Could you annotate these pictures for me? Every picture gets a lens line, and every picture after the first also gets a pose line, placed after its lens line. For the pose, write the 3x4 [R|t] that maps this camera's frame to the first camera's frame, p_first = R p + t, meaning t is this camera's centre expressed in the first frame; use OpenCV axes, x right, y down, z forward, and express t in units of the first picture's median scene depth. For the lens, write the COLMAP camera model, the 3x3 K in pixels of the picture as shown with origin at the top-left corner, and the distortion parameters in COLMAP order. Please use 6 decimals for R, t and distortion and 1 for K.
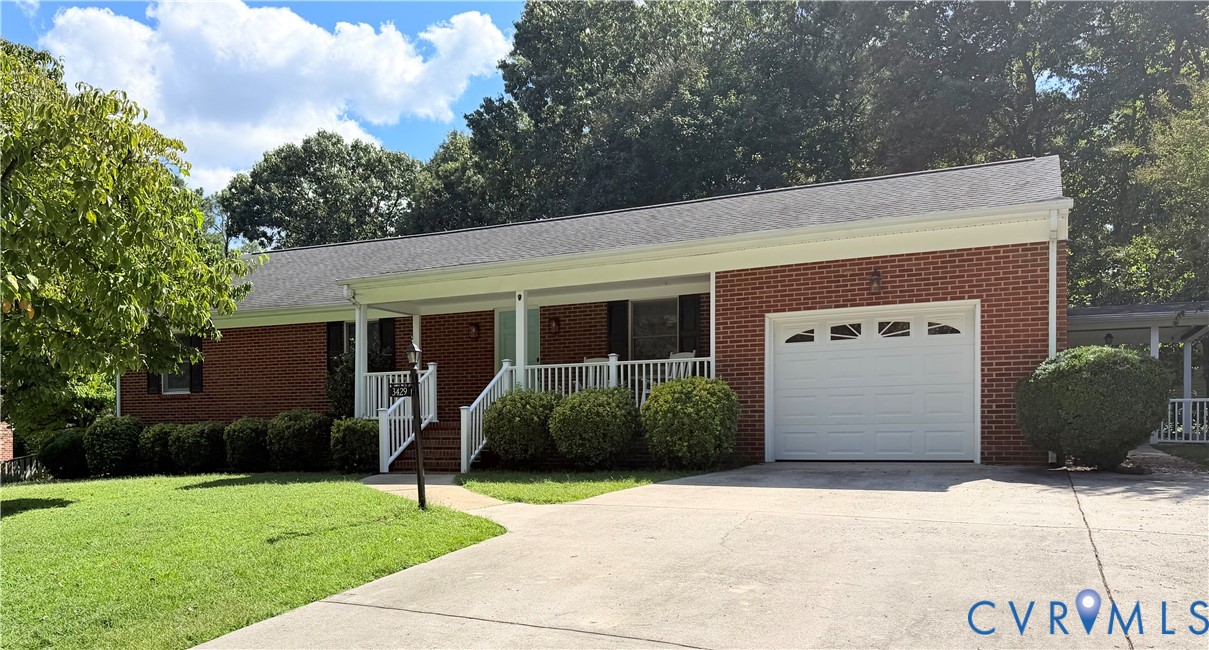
lens RADIAL K [[967.1, 0, 527.0], [0, 967.1, 446.2], [0, 0, 1]] dist [0.085402, -0.151018]
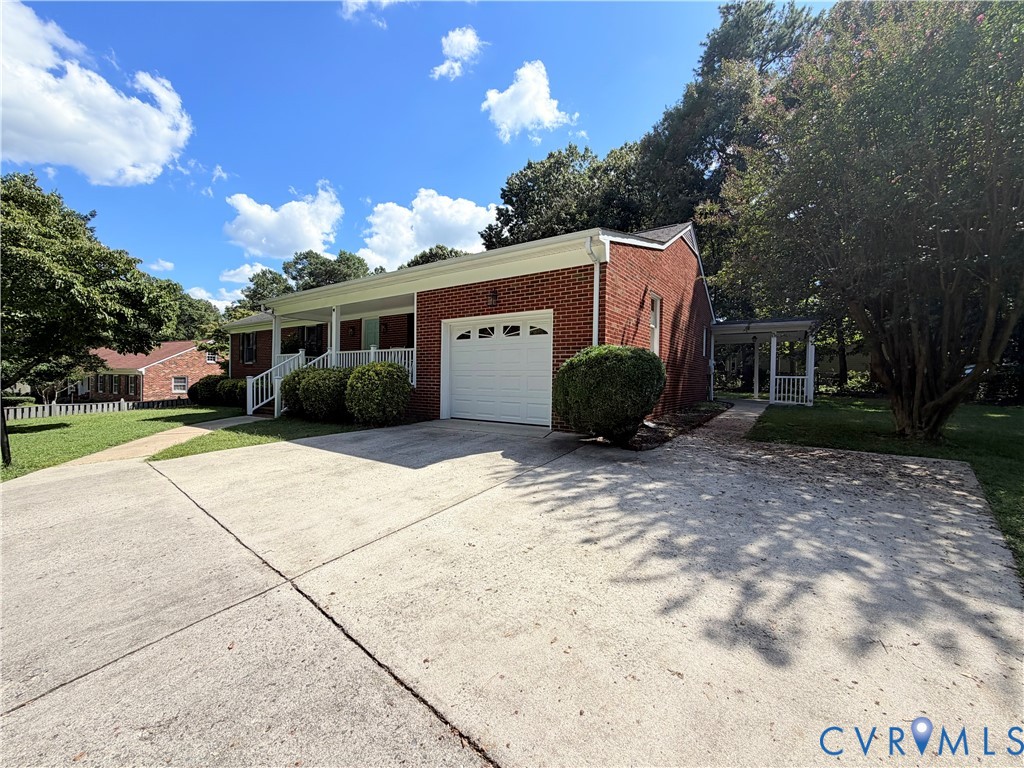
lens RADIAL K [[412.0, 0, 510.1], [0, 412.0, 385.1], [0, 0, 1]] dist [0.000123, -0.000076]
pose [[0.990392, 0.024179, -0.136161, 0.406777], [-0.023636, 0.999705, 0.005604, -0.038809], [0.136256, -0.002331, 0.990671, 0.357665]]
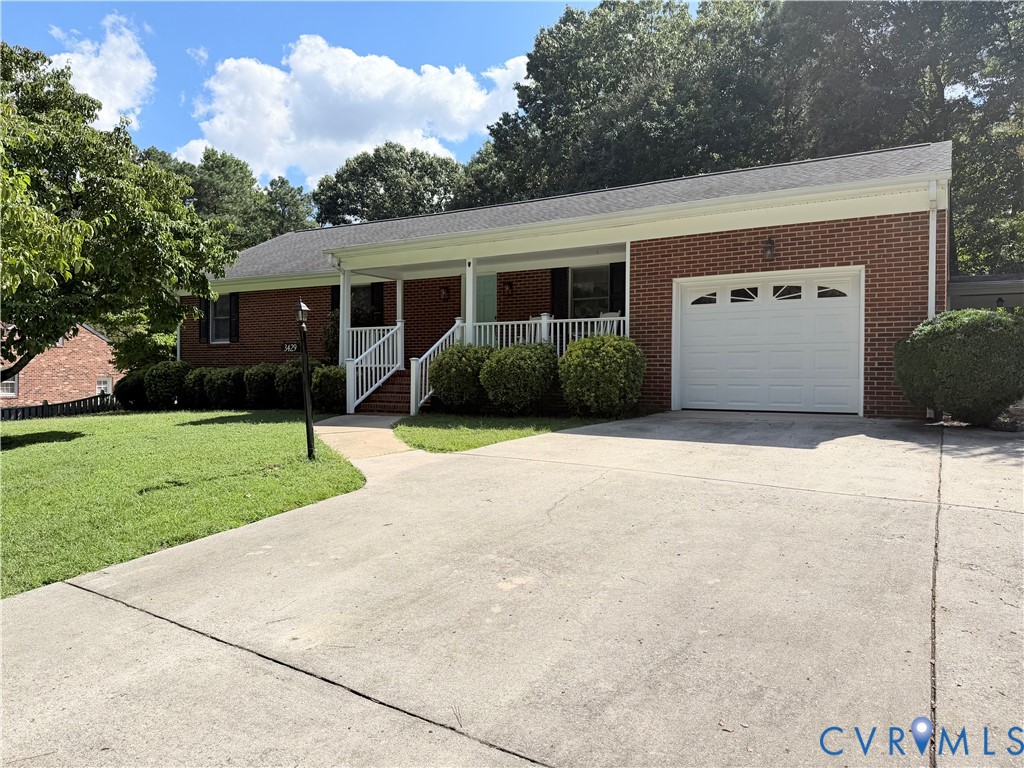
lens RADIAL K [[721.7, 0, 511.7], [0, 721.7, 381.7], [0, 0, 1]] dist [0.069375, -0.110549]
pose [[0.997716, 0.011056, -0.066640, 0.107588], [-0.010942, 0.999938, 0.002070, -0.015376], [0.066659, -0.001336, 0.997775, 0.140379]]
